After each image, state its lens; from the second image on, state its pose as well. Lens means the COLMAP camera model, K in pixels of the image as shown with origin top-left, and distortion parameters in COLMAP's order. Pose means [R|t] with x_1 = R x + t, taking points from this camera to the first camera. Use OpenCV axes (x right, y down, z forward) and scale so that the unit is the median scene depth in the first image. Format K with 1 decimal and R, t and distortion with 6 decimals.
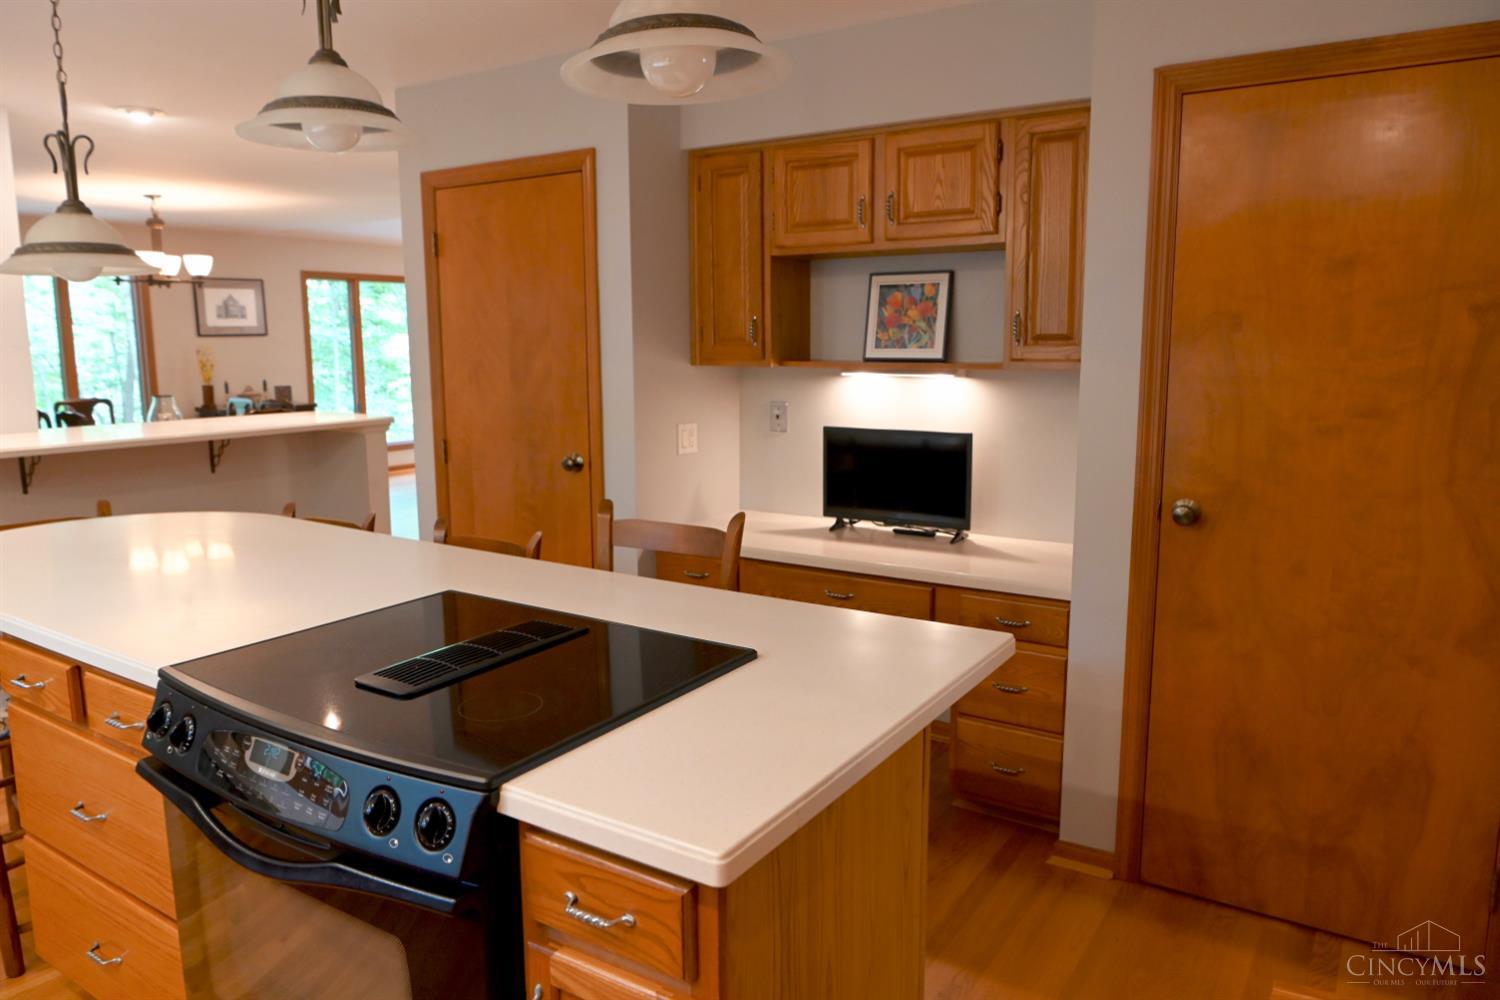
lens RADIAL K [[1020.6, 0, 746.1], [0, 1020.6, 490.7], [0, 0, 1]] dist [-0.019518, 0.004472]
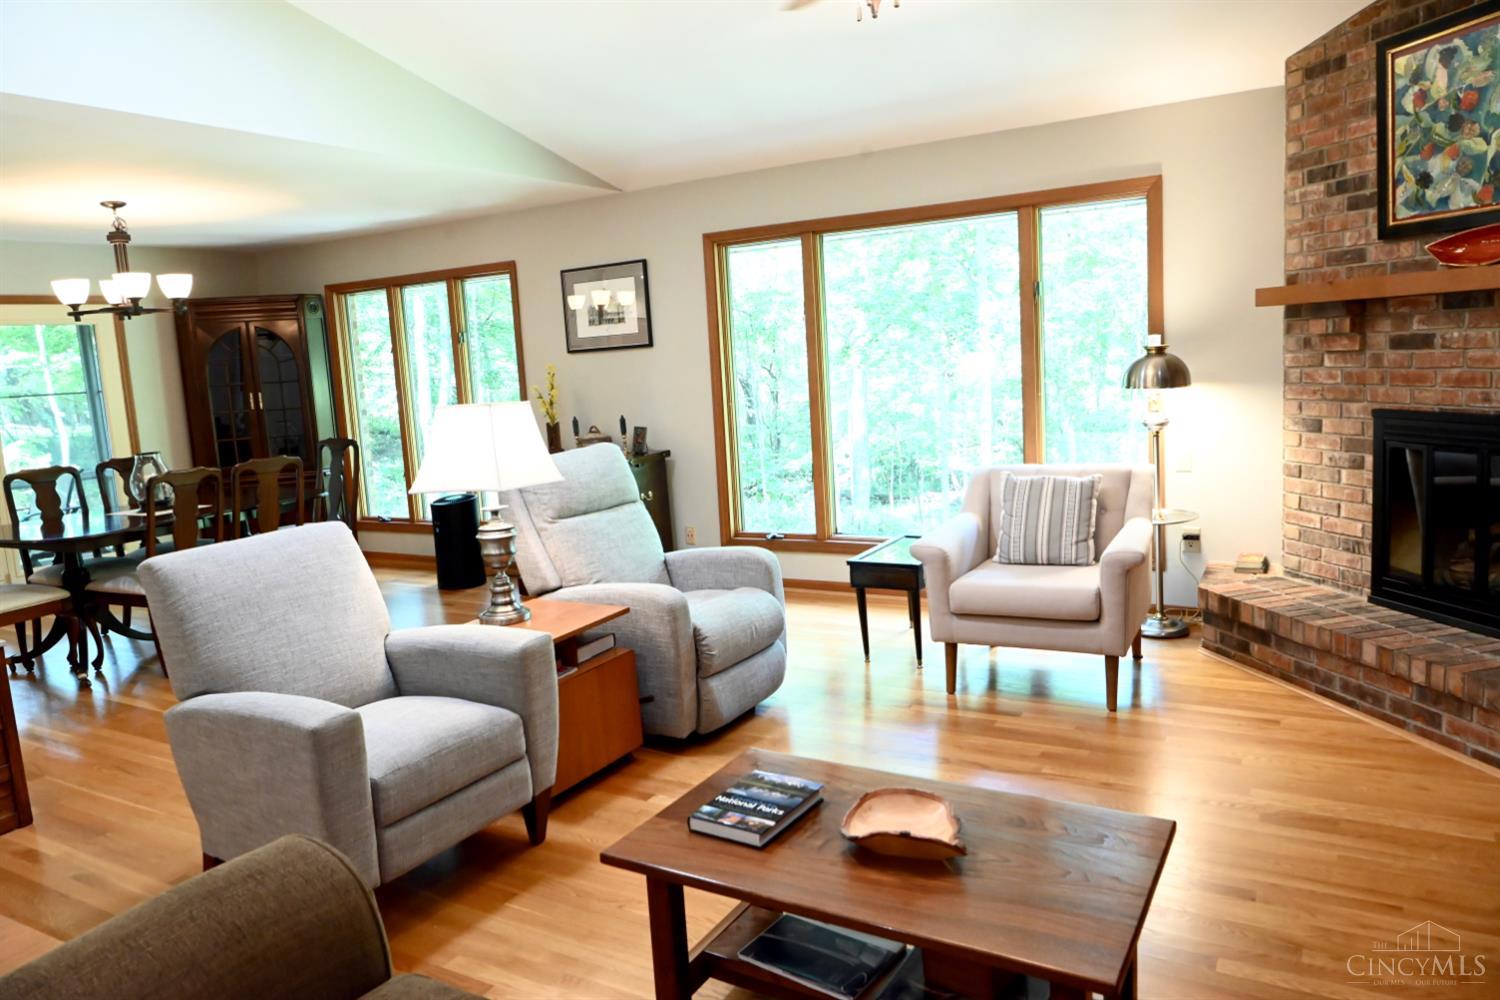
lens RADIAL K [[1020.6, 0, 748.7], [0, 1020.6, 487.1], [0, 0, 1]] dist [-0.019518, 0.004472]
pose [[0.062344, 0.131250, -0.989387, 0.184177], [-0.086503, 0.988296, 0.125654, -0.154776], [0.994299, 0.077751, 0.072968, 1.044219]]
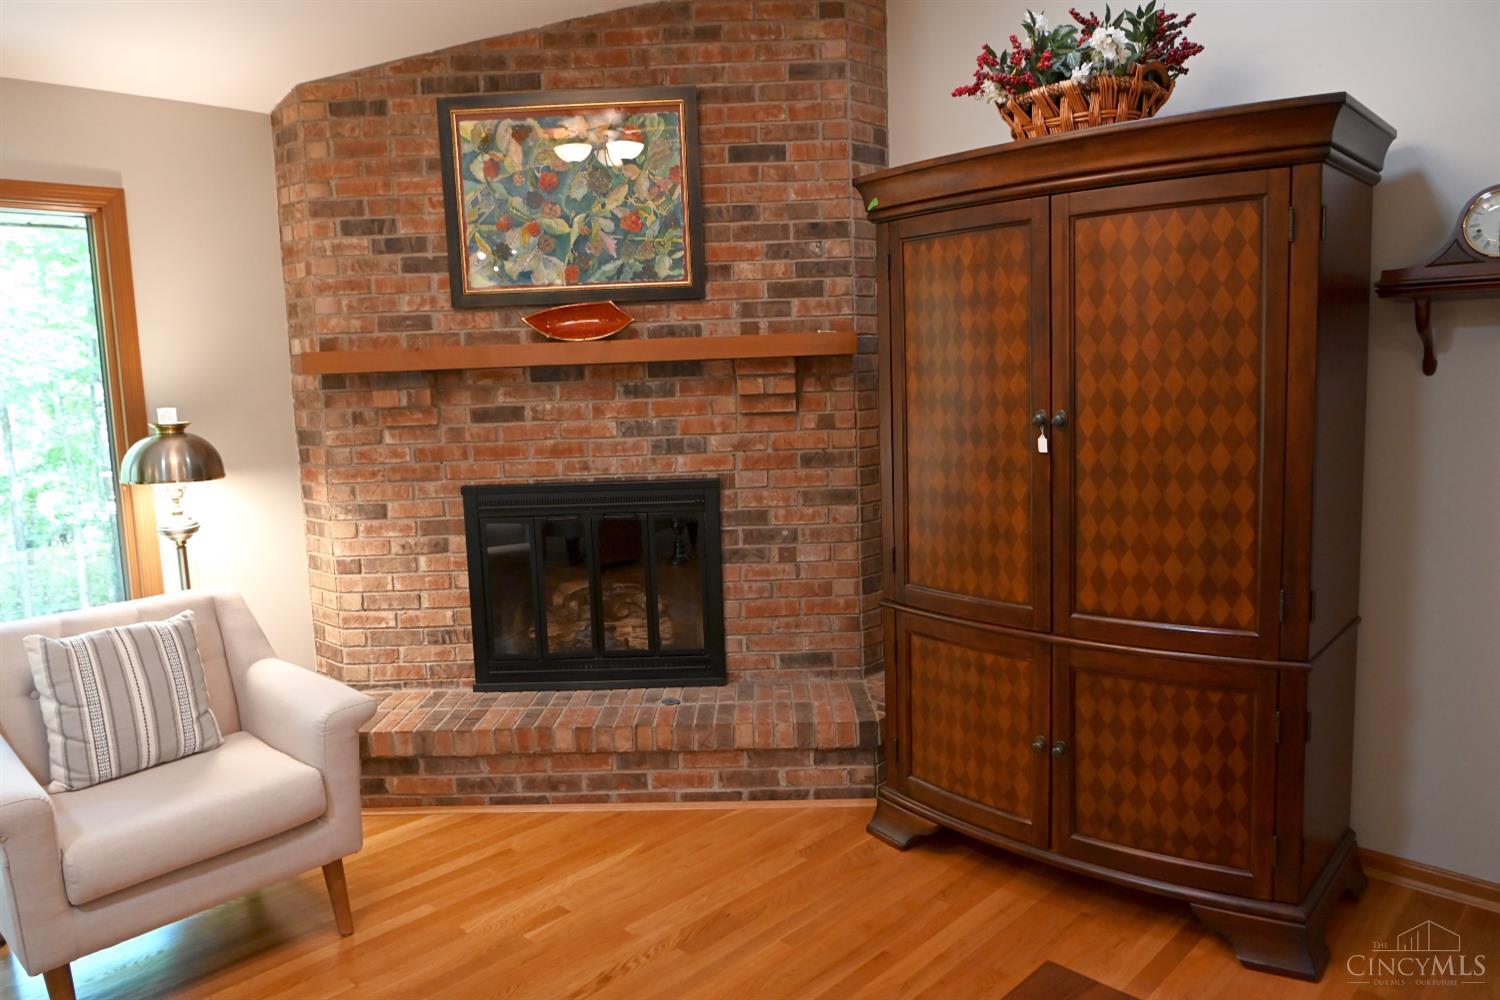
lens RADIAL K [[1020.6, 0, 741.6], [0, 1020.6, 486.2], [0, 0, 1]] dist [-0.019518, 0.004472]
pose [[0.980833, -0.009175, -0.194633, -0.032061], [0.003809, 0.999603, -0.027930, -0.145157], [0.194811, 0.026653, 0.980479, 0.964614]]
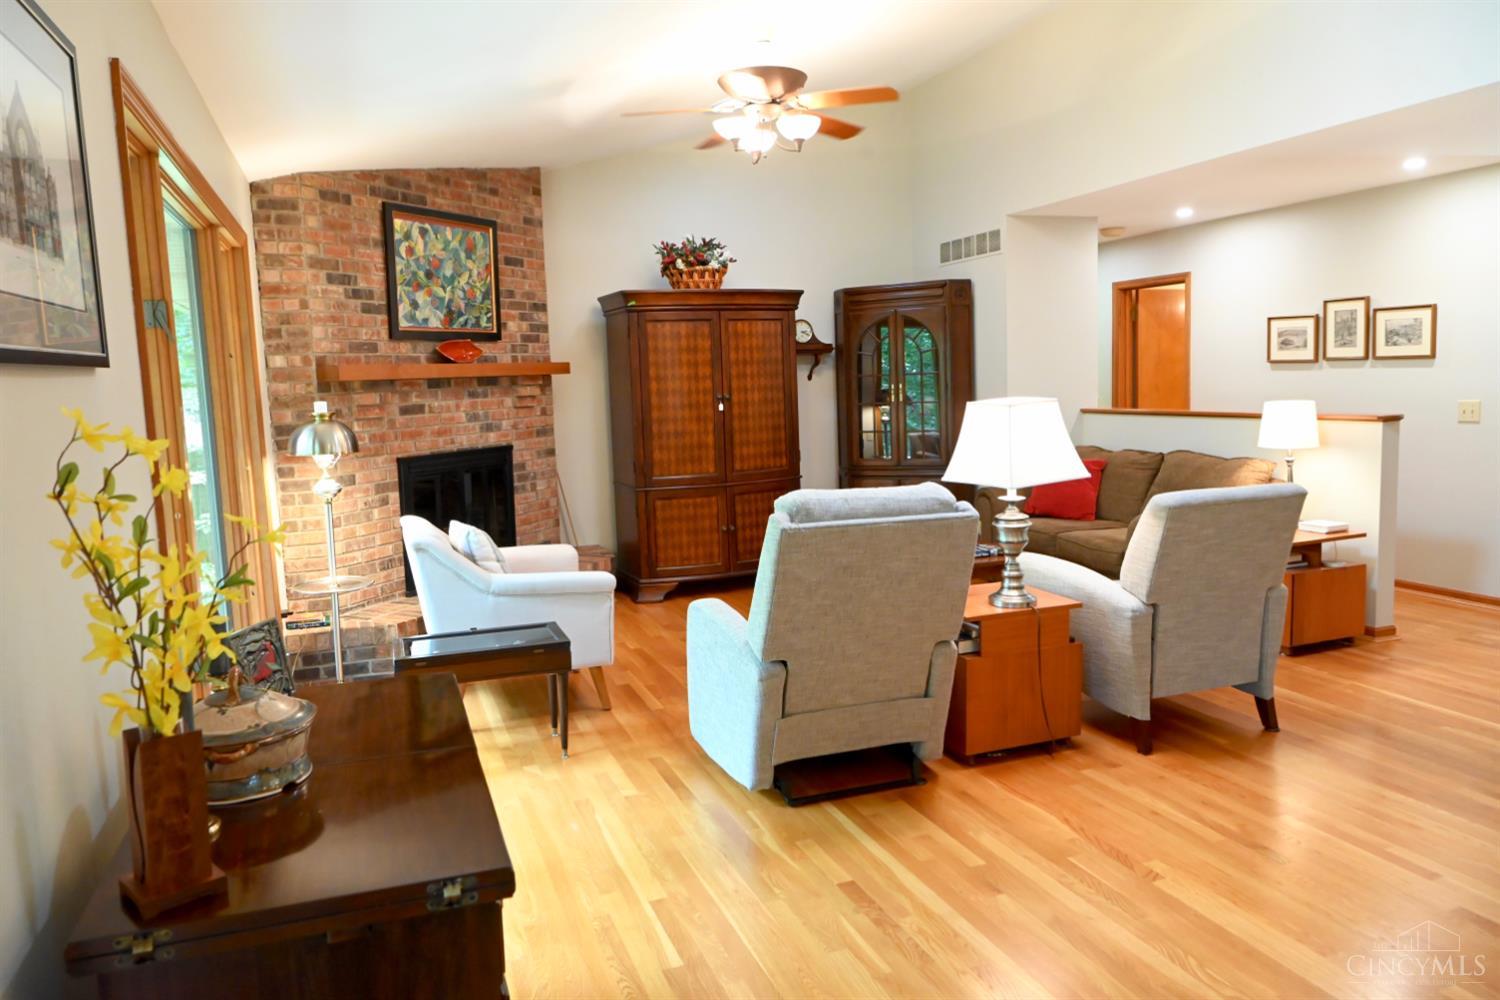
lens RADIAL K [[1020.6, 0, 741.1], [0, 1020.6, 486.8], [0, 0, 1]] dist [-0.019518, 0.004472]
pose [[0.589265, -0.107492, 0.800758, -0.564310], [0.155517, 0.987667, 0.018140, -0.120357], [-0.792832, 0.113842, 0.598714, 0.825451]]
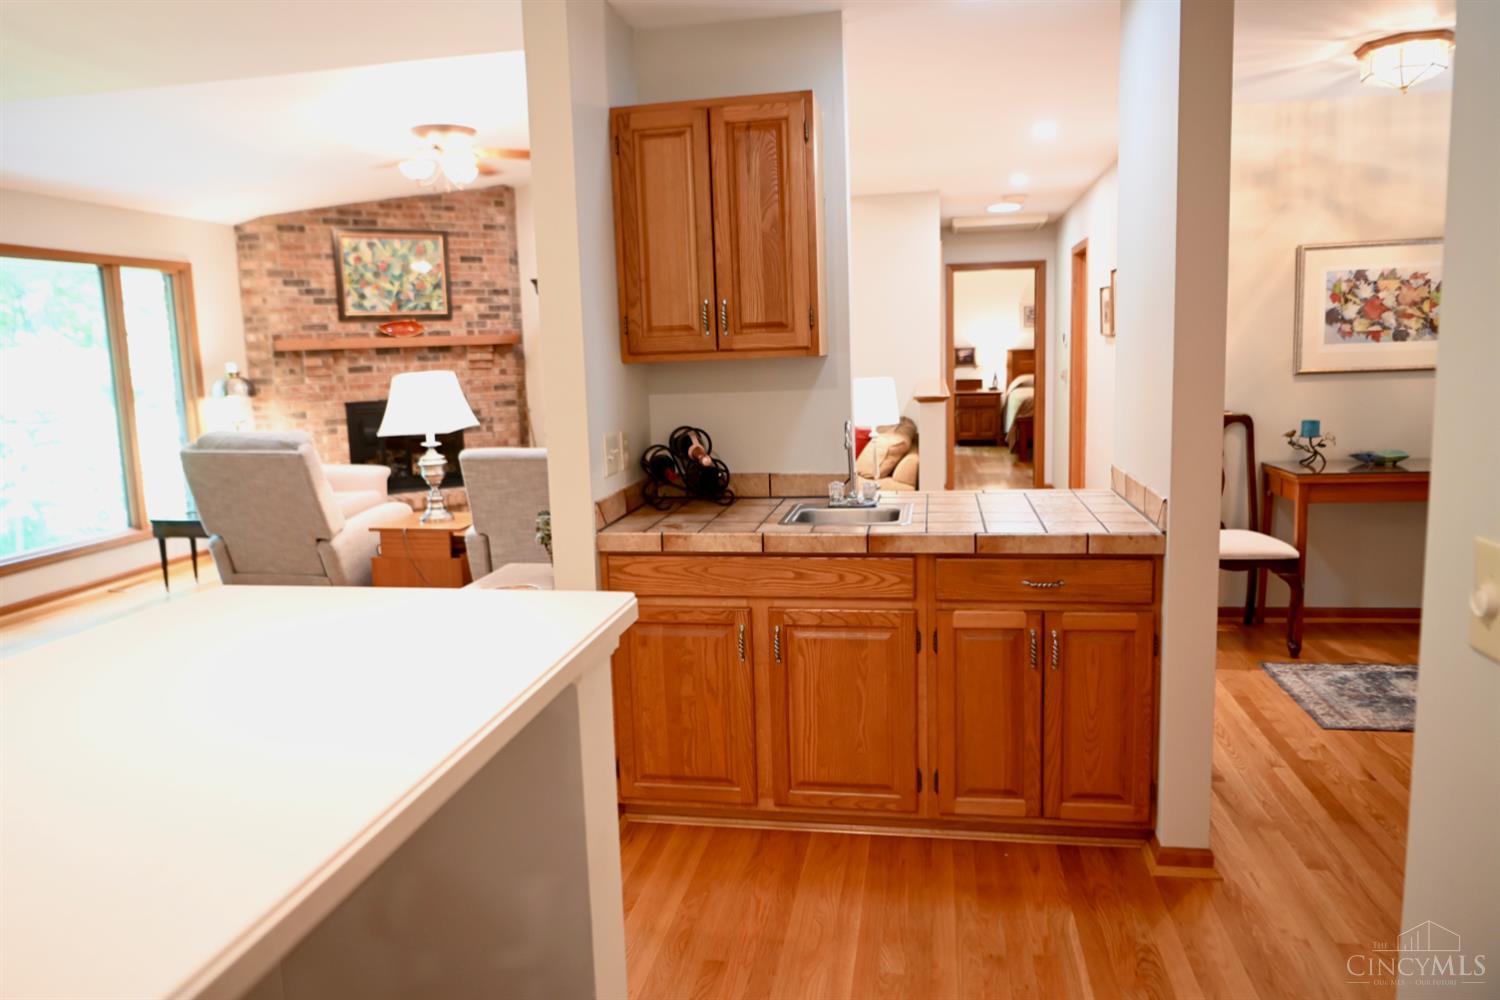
lens RADIAL K [[1020.6, 0, 742.9], [0, 1020.6, 487.8], [0, 0, 1]] dist [-0.019518, 0.004472]
pose [[0.921689, -0.080498, 0.379485, -0.234738], [0.087160, 0.996194, -0.000375, -0.055636], [-0.378011, 0.033422, 0.925198, 0.413613]]
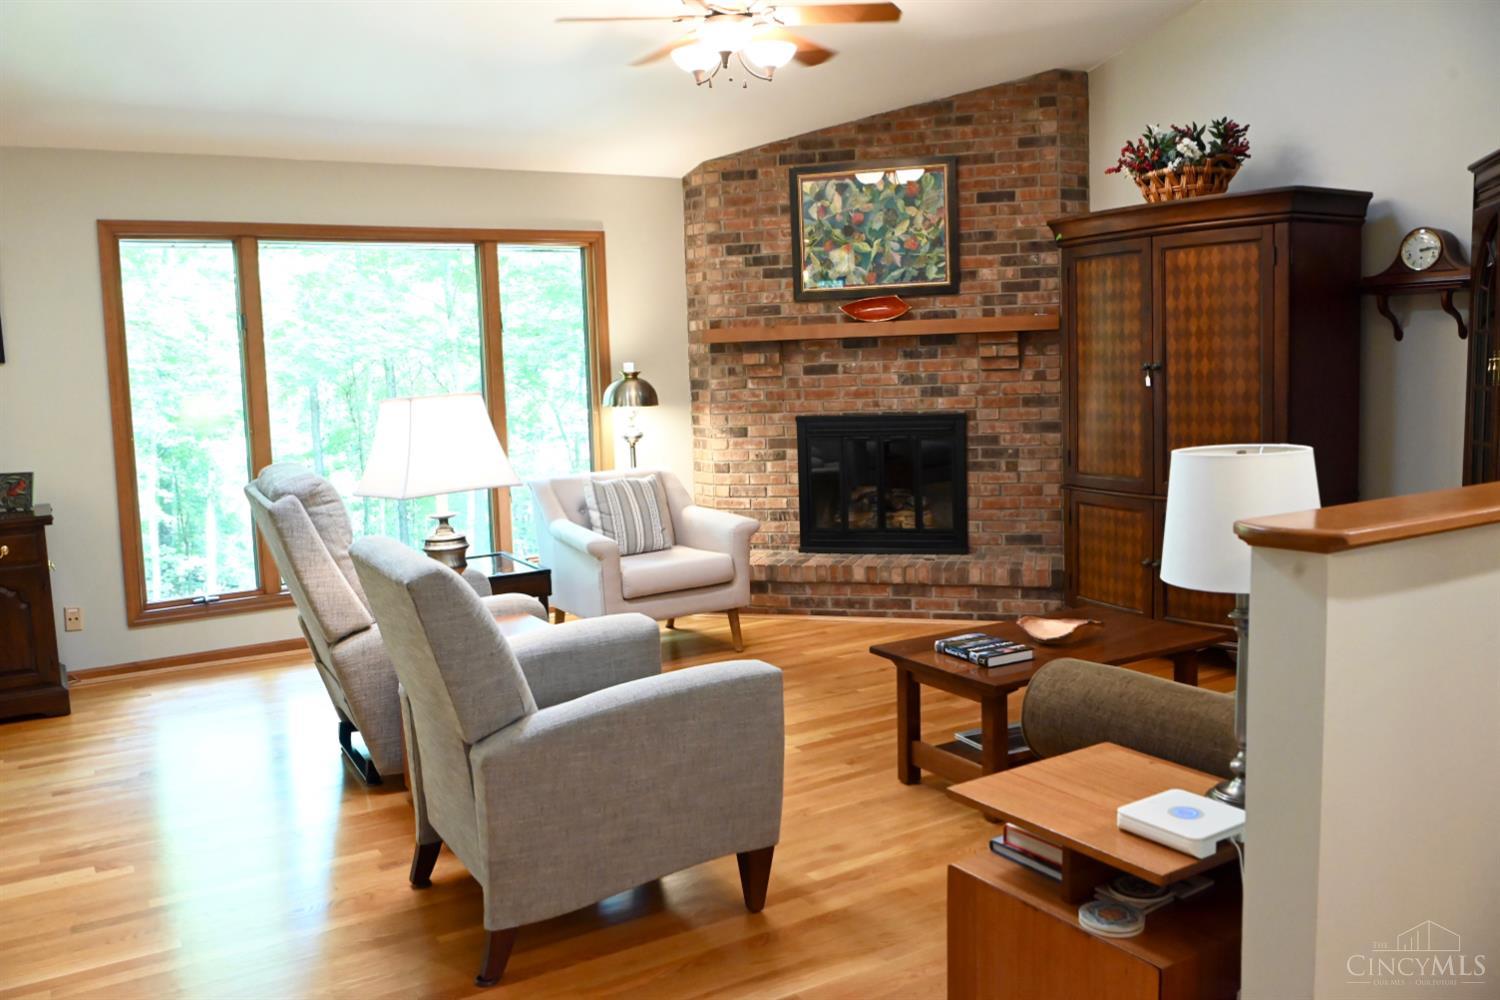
lens RADIAL K [[1202.5, 0, 741.9], [0, 1202.5, 485.0], [0, 0, 1]] dist [-0.047380, 0.019263]
pose [[0.902761, 0.015632, -0.429858, 0.062549], [-0.031598, 0.999049, -0.030030, -0.093894], [0.428980, 0.040692, 0.902397, 0.676683]]
